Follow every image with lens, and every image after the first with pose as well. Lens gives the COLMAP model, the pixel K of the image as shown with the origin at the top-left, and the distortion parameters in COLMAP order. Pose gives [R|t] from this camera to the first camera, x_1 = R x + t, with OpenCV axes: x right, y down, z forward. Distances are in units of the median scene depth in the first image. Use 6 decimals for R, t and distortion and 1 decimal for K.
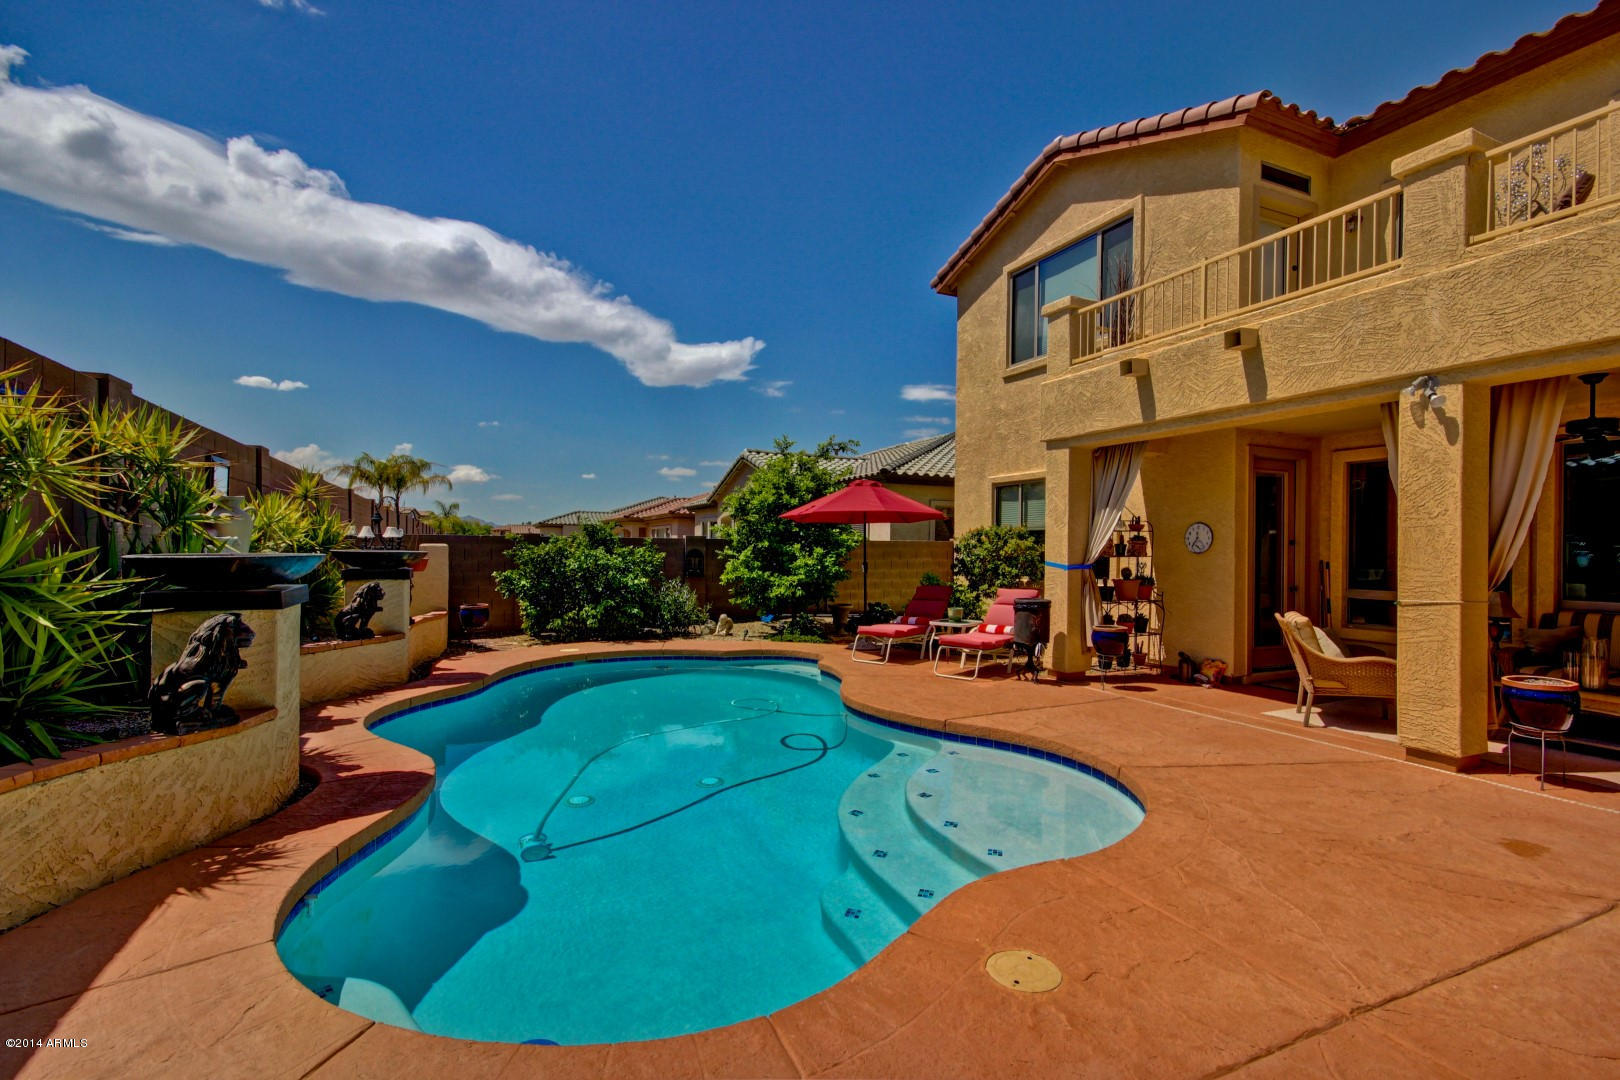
lens RADIAL K [[730.1, 0, 810.4], [0, 730.1, 536.6], [0, 0, 1]] dist [0.022020, -0.004361]
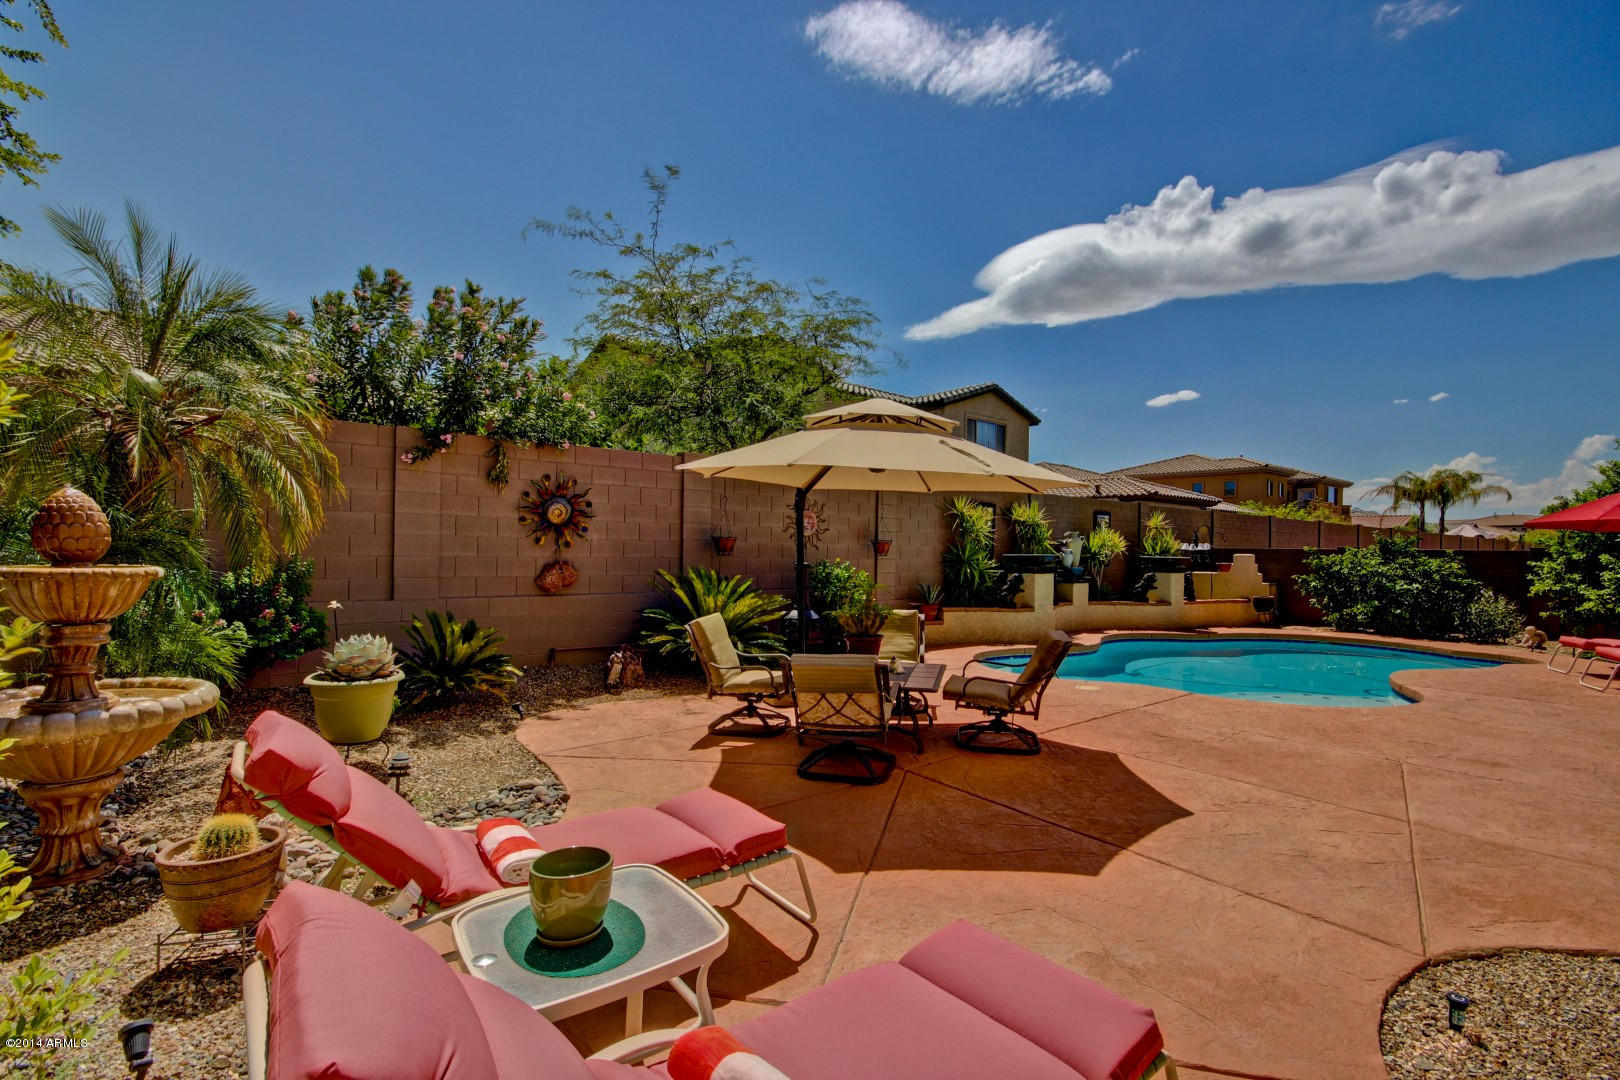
lens RADIAL K [[730.1, 0, 808.7], [0, 730.1, 544.4], [0, 0, 1]] dist [0.022020, -0.004361]
pose [[0.222982, -0.015401, -0.974701, 0.229971], [0.003710, 0.999881, -0.014950, 0.002259], [0.974816, -0.000283, 0.223012, -0.064917]]
